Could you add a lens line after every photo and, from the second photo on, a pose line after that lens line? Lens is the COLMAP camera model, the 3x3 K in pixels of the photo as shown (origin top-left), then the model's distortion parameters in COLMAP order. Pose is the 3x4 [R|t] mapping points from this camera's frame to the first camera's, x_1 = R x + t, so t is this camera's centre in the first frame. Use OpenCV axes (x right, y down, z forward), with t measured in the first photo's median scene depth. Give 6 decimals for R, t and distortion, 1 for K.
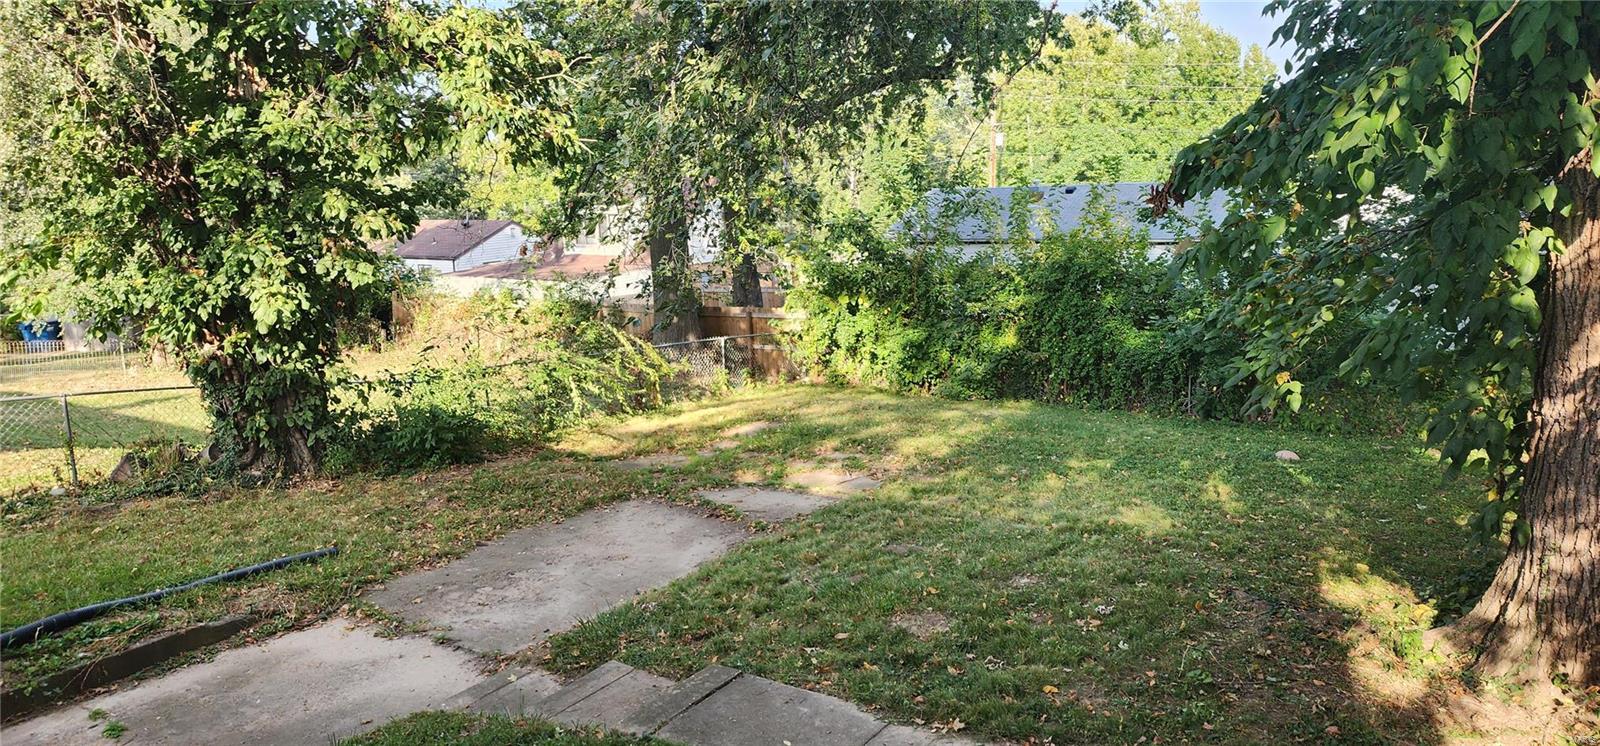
lens RADIAL K [[1071.5, 0, 785.9], [0, 1071.5, 374.9], [0, 0, 1]] dist [0.077448, -0.070989]
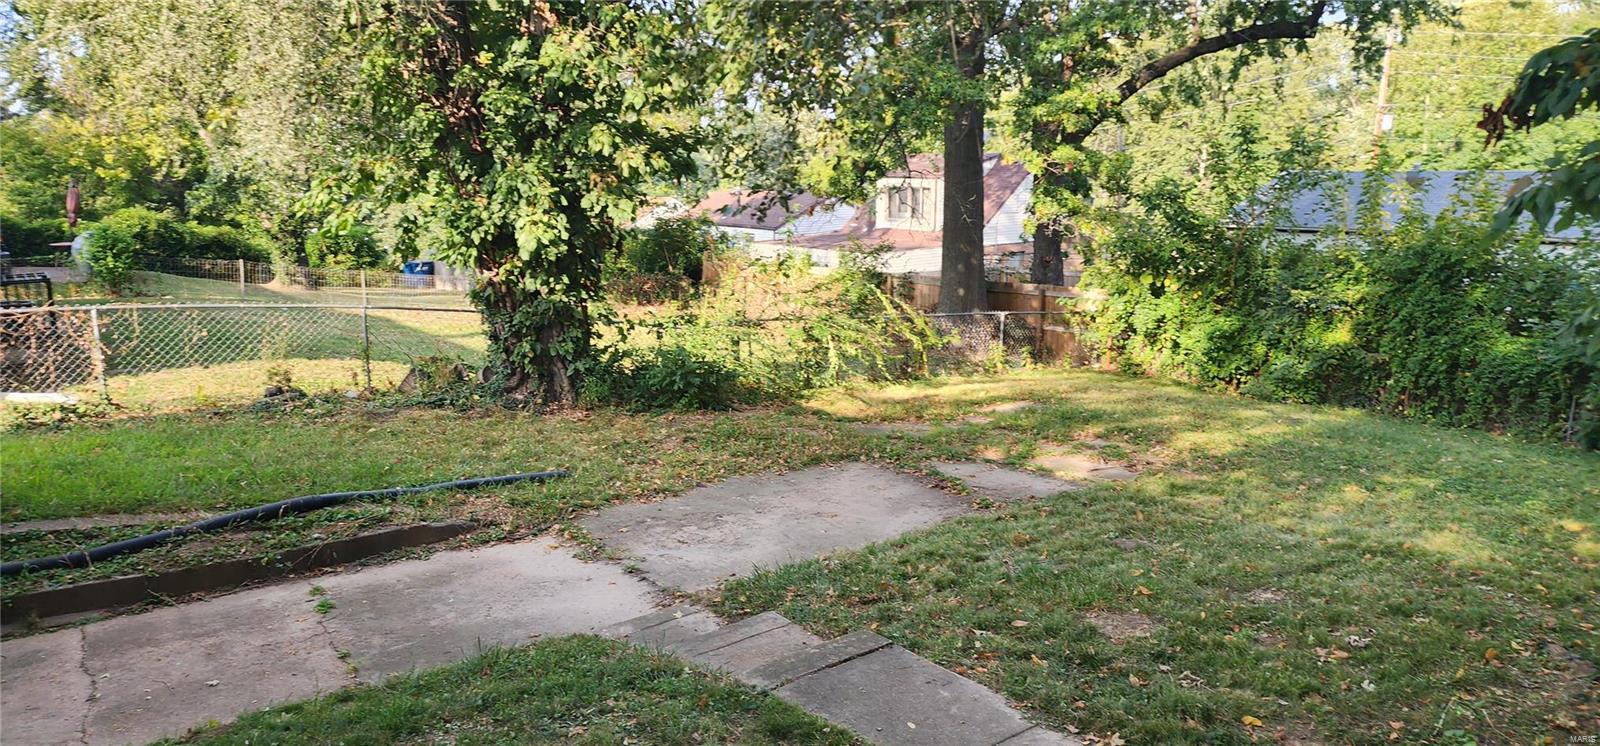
lens RADIAL K [[1071.5, 0, 815.2], [0, 1071.5, 420.6], [0, 0, 1]] dist [0.077448, -0.070989]
pose [[0.958161, 0.098394, -0.268786, 0.071659], [-0.084685, 0.994467, 0.062159, 0.024779], [0.273415, -0.036796, 0.961192, 0.076897]]
